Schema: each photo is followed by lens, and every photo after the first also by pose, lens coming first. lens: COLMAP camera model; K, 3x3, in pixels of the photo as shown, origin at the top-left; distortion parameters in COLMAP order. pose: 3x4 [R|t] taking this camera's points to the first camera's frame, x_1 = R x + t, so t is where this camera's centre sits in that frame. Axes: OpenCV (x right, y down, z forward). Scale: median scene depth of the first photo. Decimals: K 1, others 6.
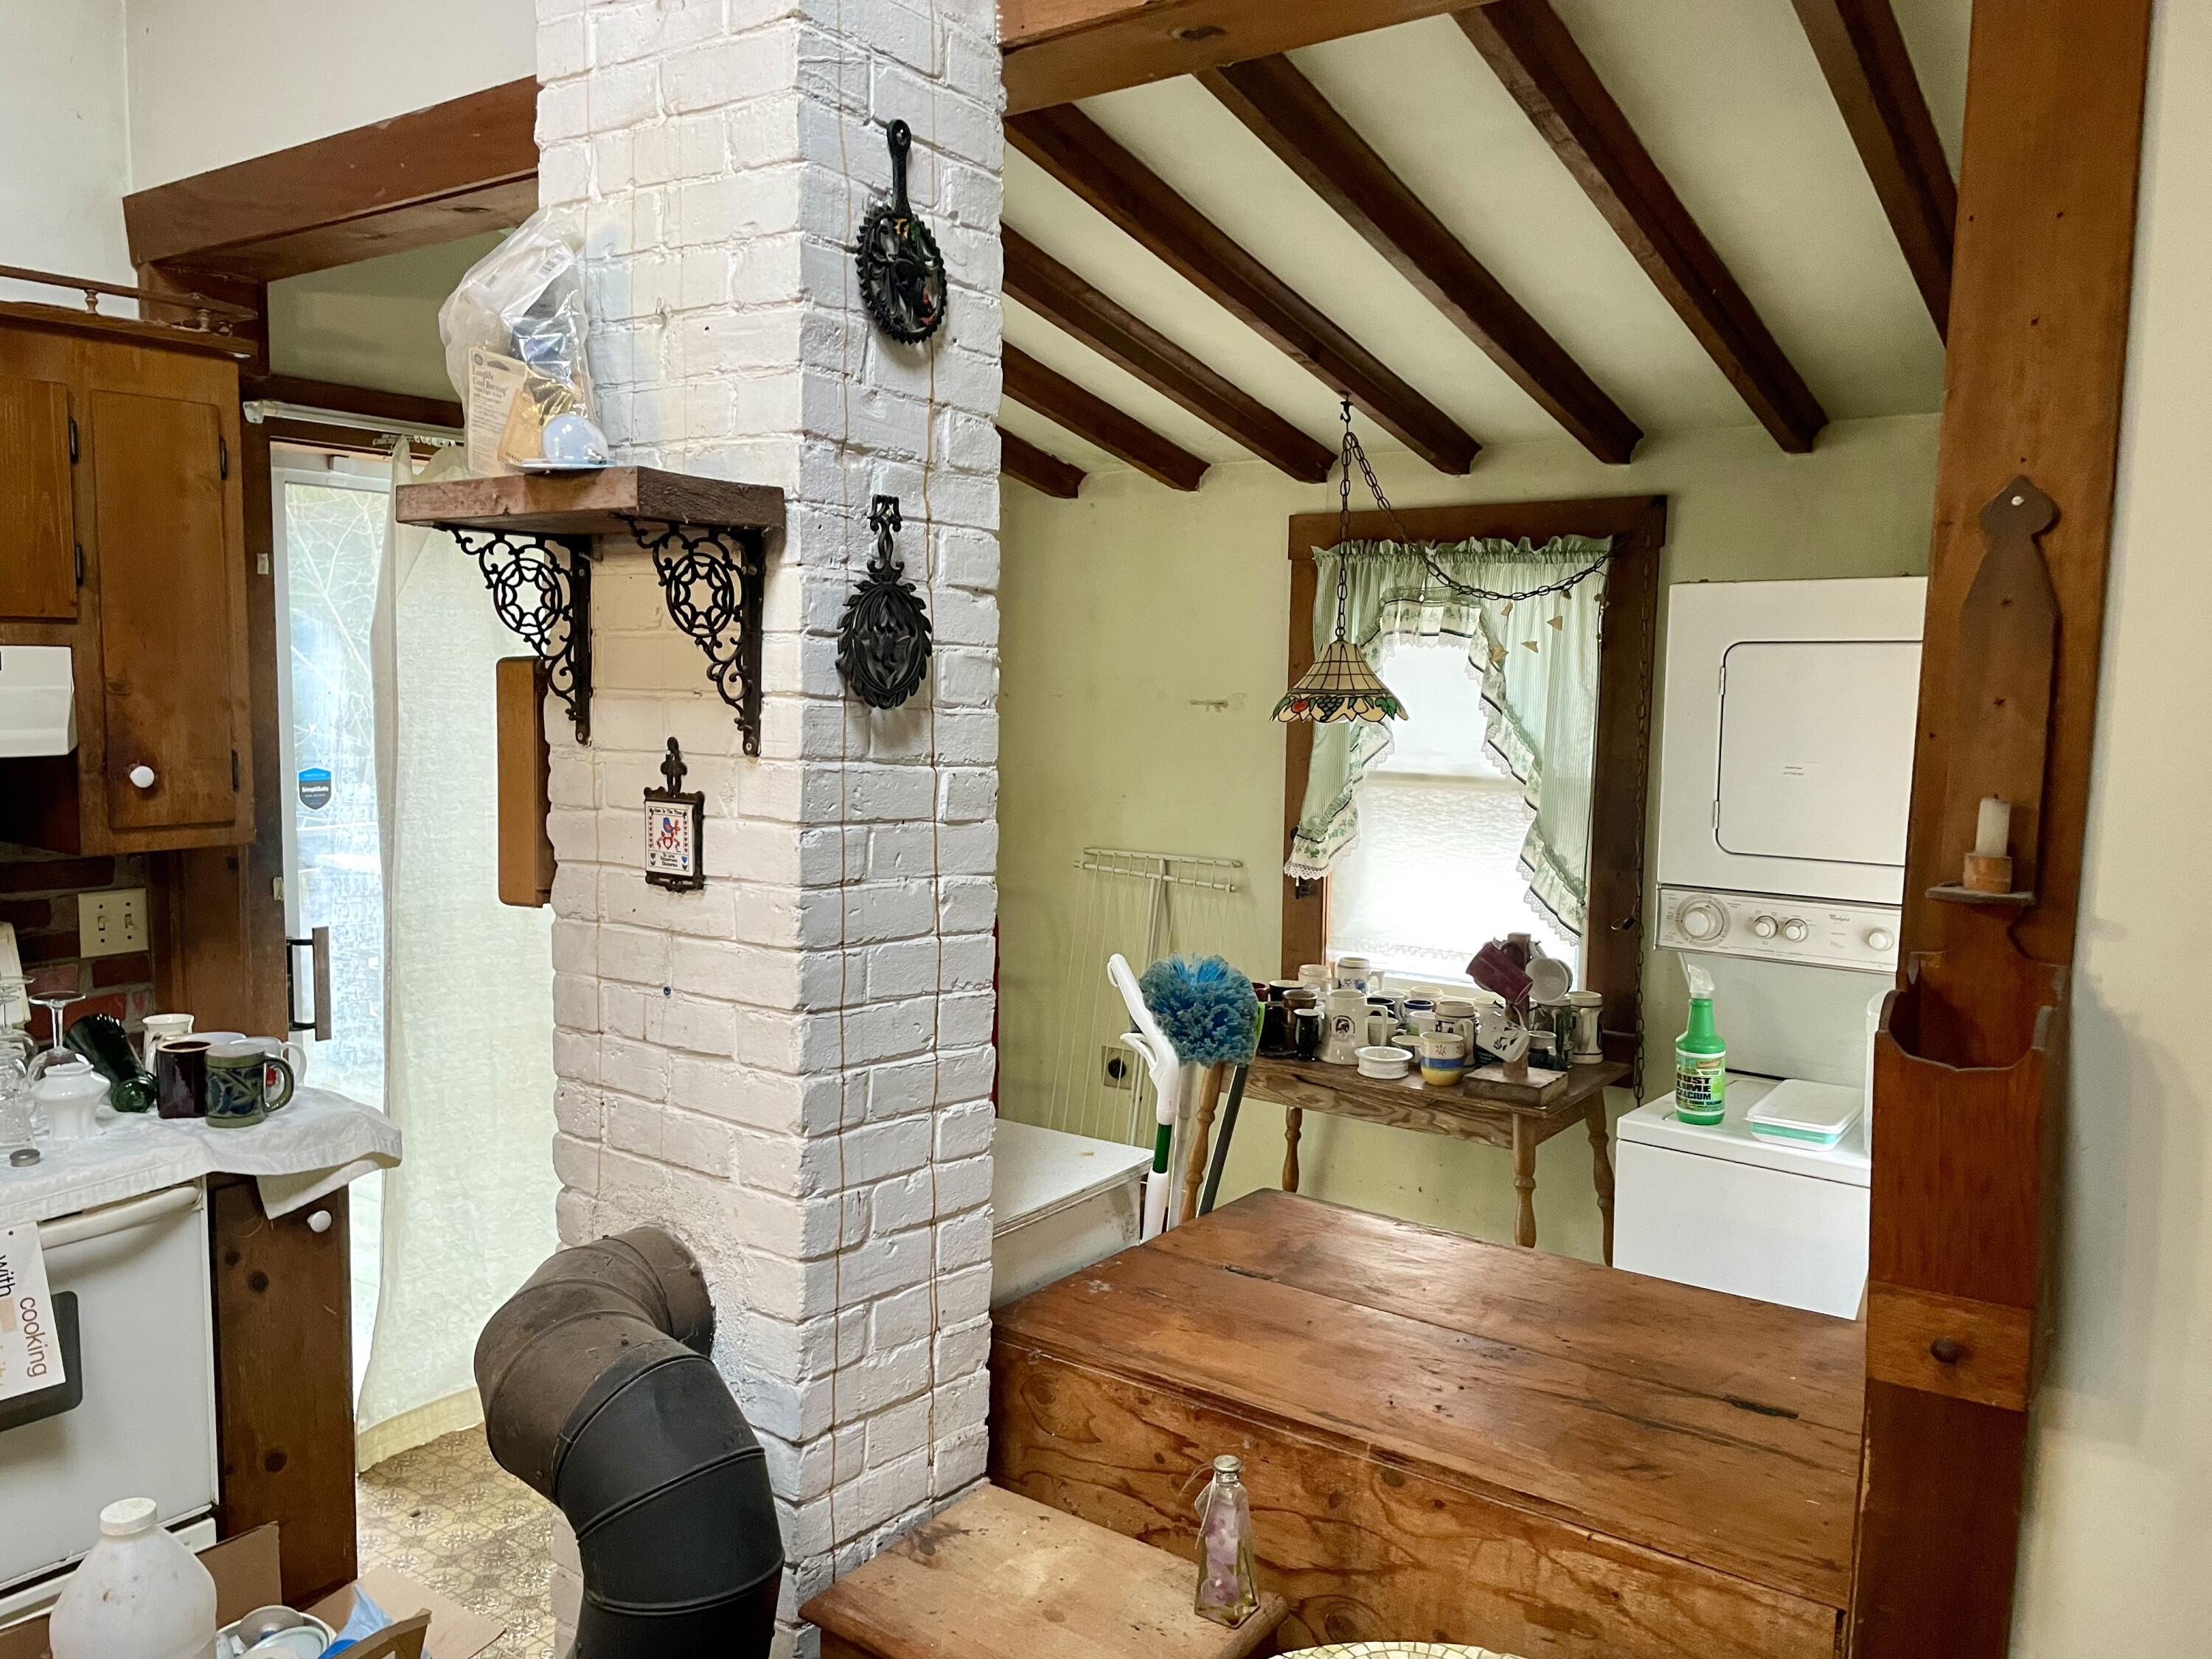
lens RADIAL K [[1652.4, 0, 1107.8], [0, 1652.4, 833.1], [0, 0, 1]] dist [0.068894, -0.085329]
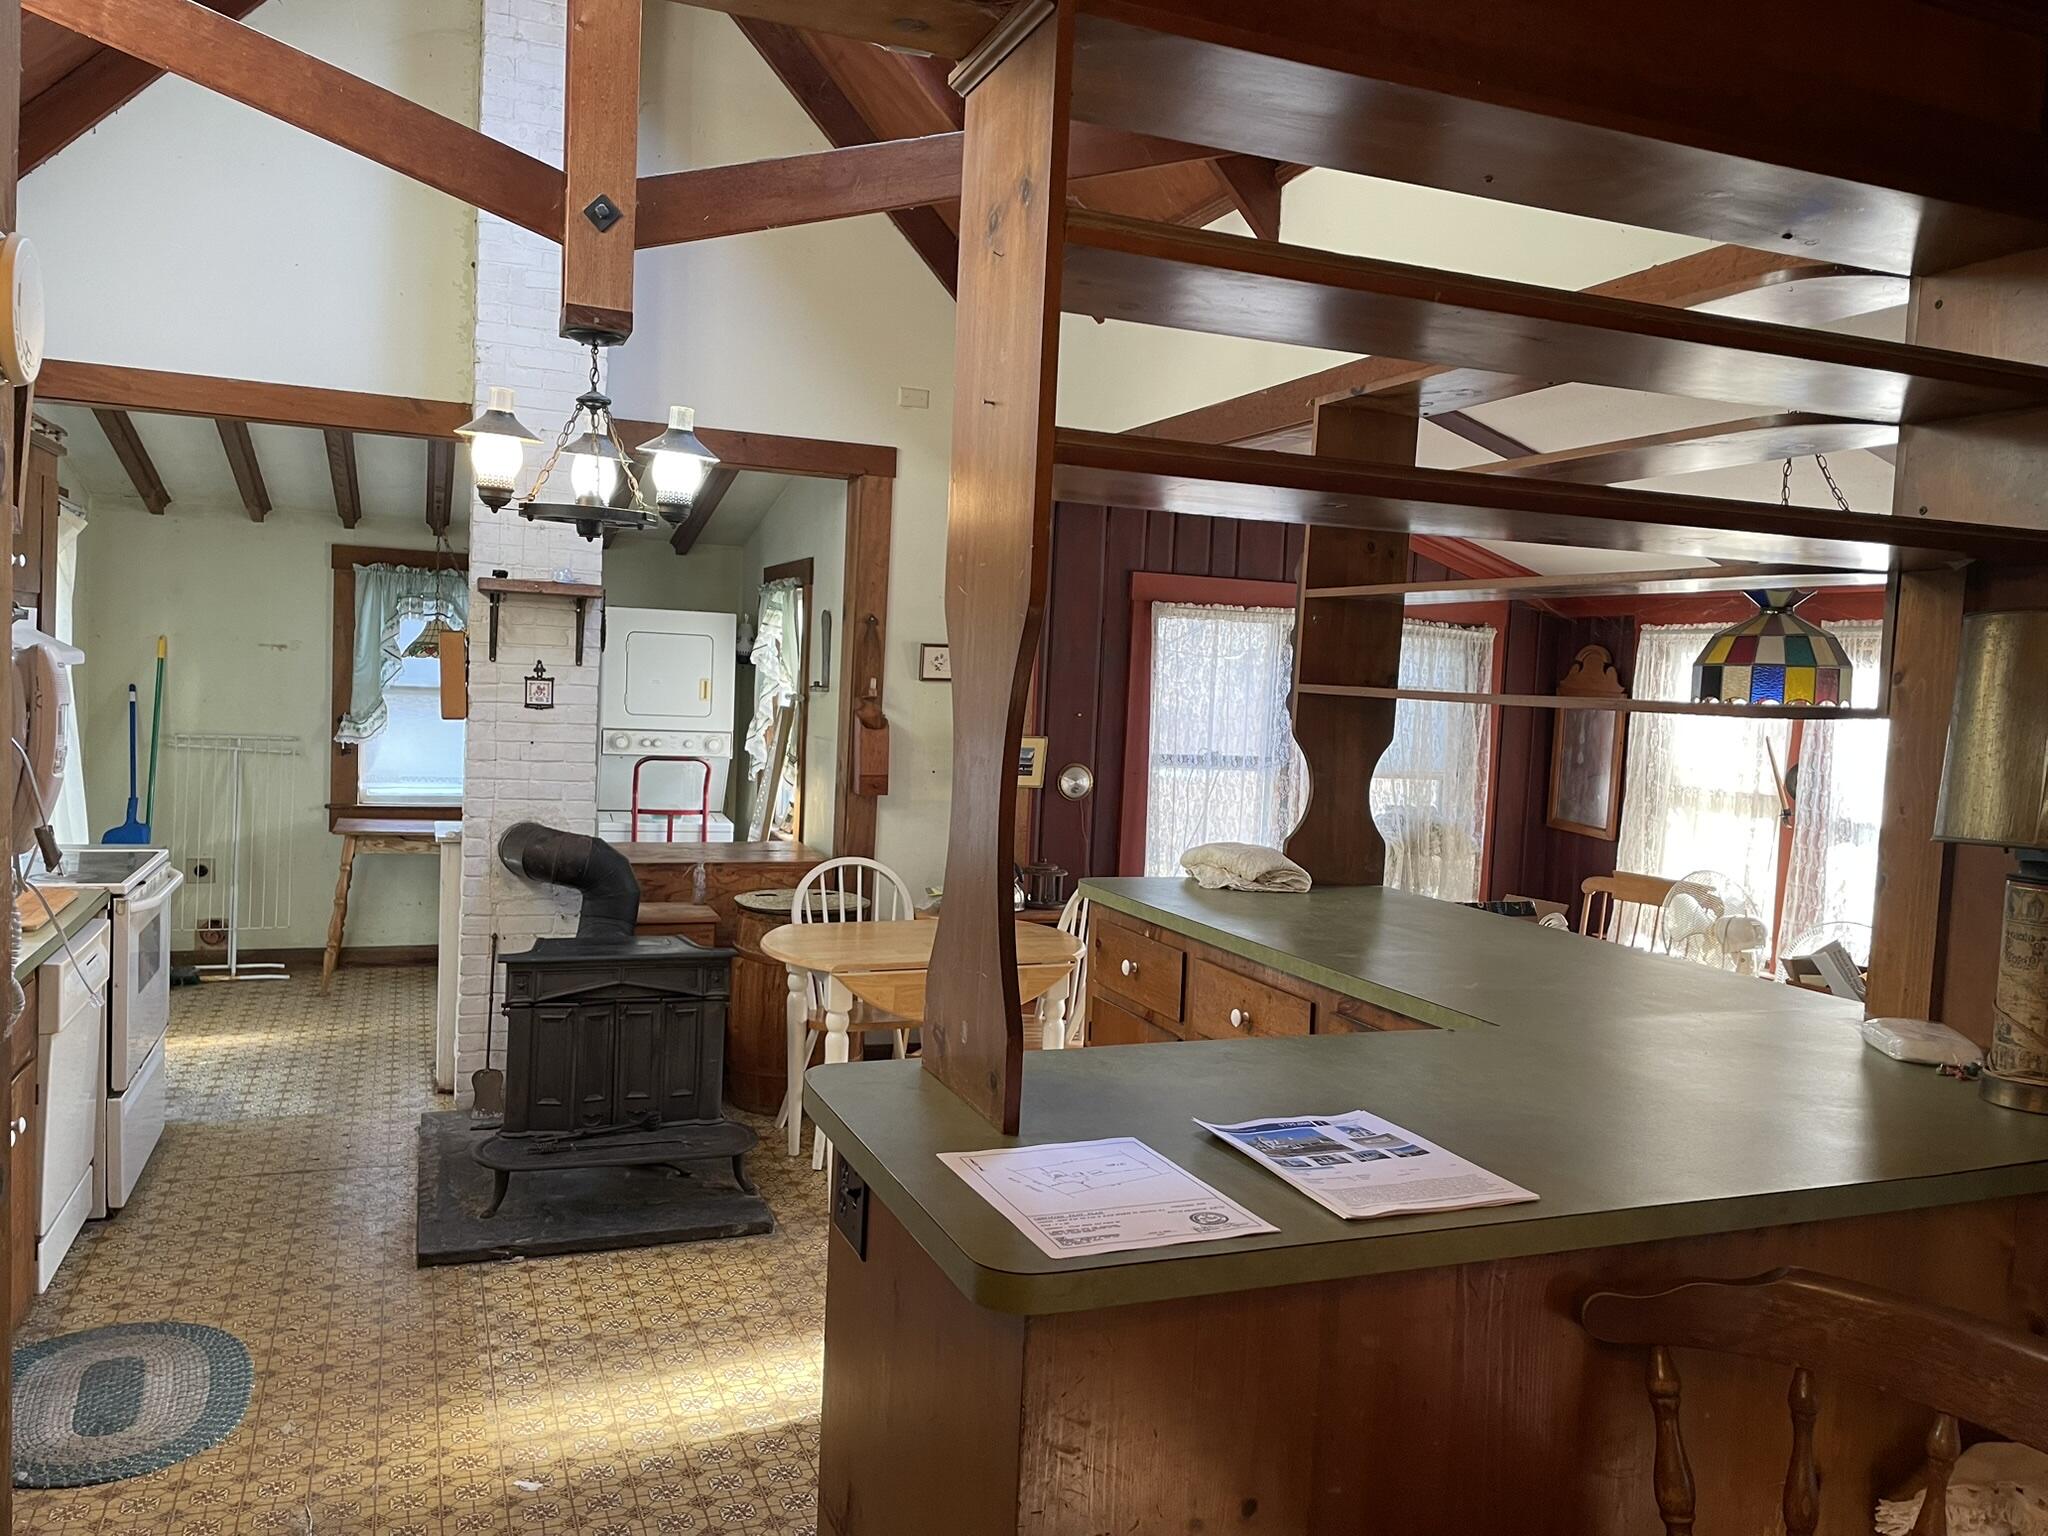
lens RADIAL K [[1529.9, 0, 1045.1], [0, 1529.9, 763.6], [0, 0, 1]] dist [0.068894, -0.085329]
pose [[0.532469, -0.037925, 0.845599, -2.108435], [0.043890, 0.998889, 0.017163, 0.123299], [-0.845311, 0.027974, 0.533542, -1.286611]]
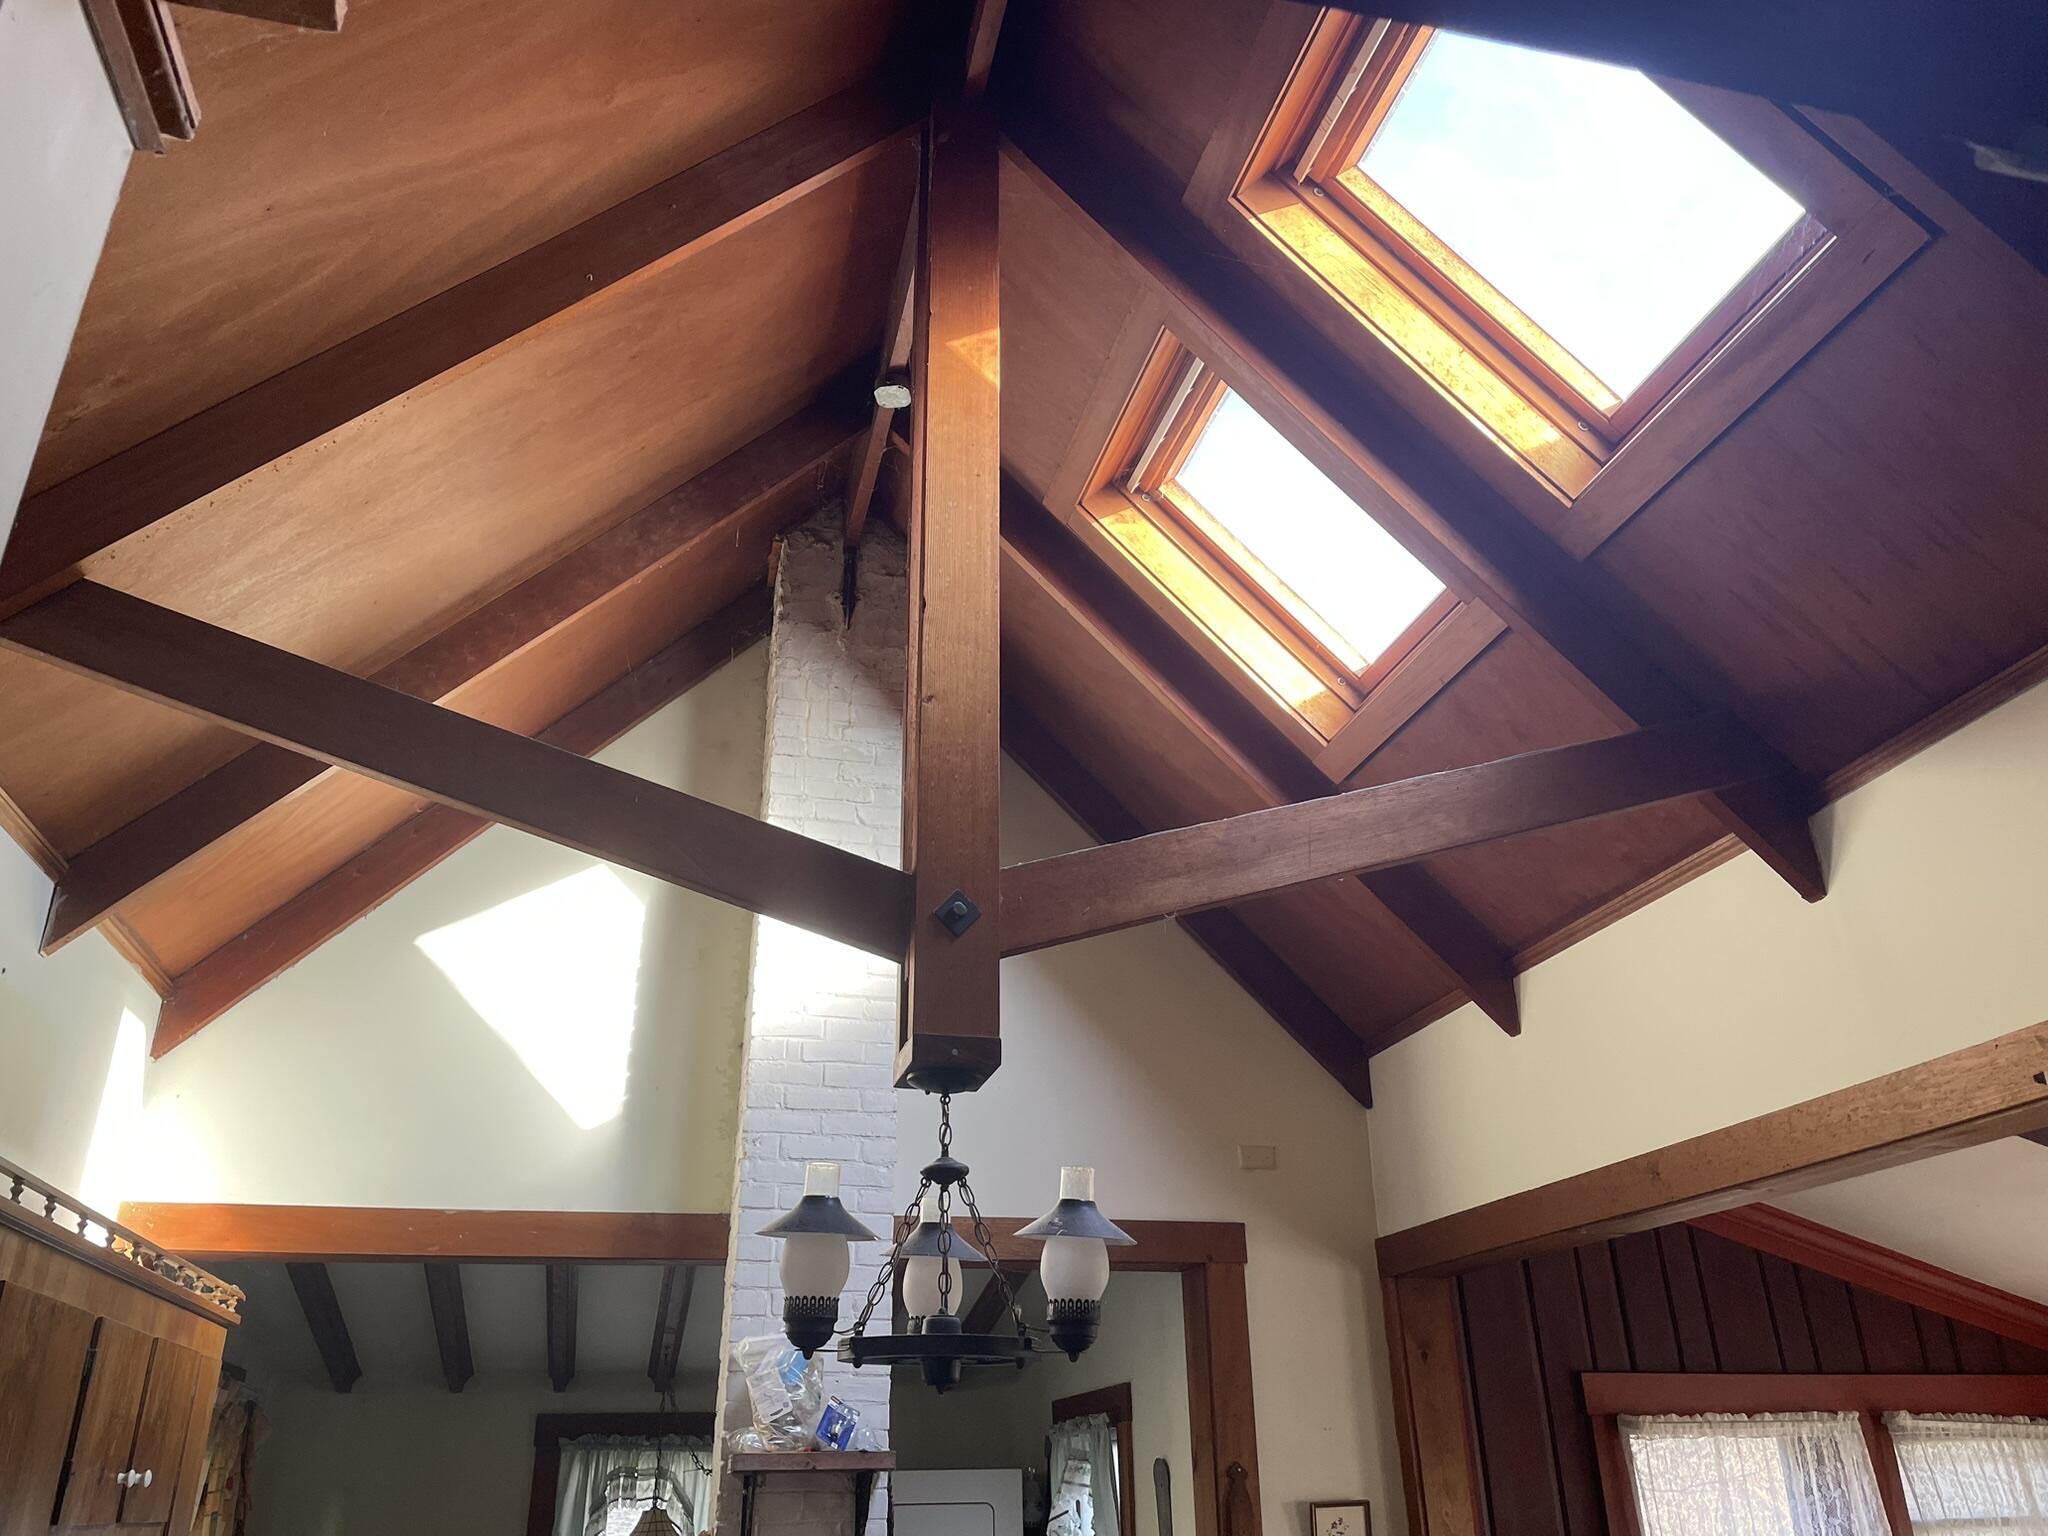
lens RADIAL K [[1529.9, 0, 1019.1], [0, 1529.9, 746.3], [0, 0, 1]] dist [0.068894, -0.085329]
pose [[0.649548, 0.313197, 0.692817, -1.767182], [0.097932, 0.869163, -0.484732, 0.013487], [-0.753987, 0.382706, 0.533891, -0.712448]]
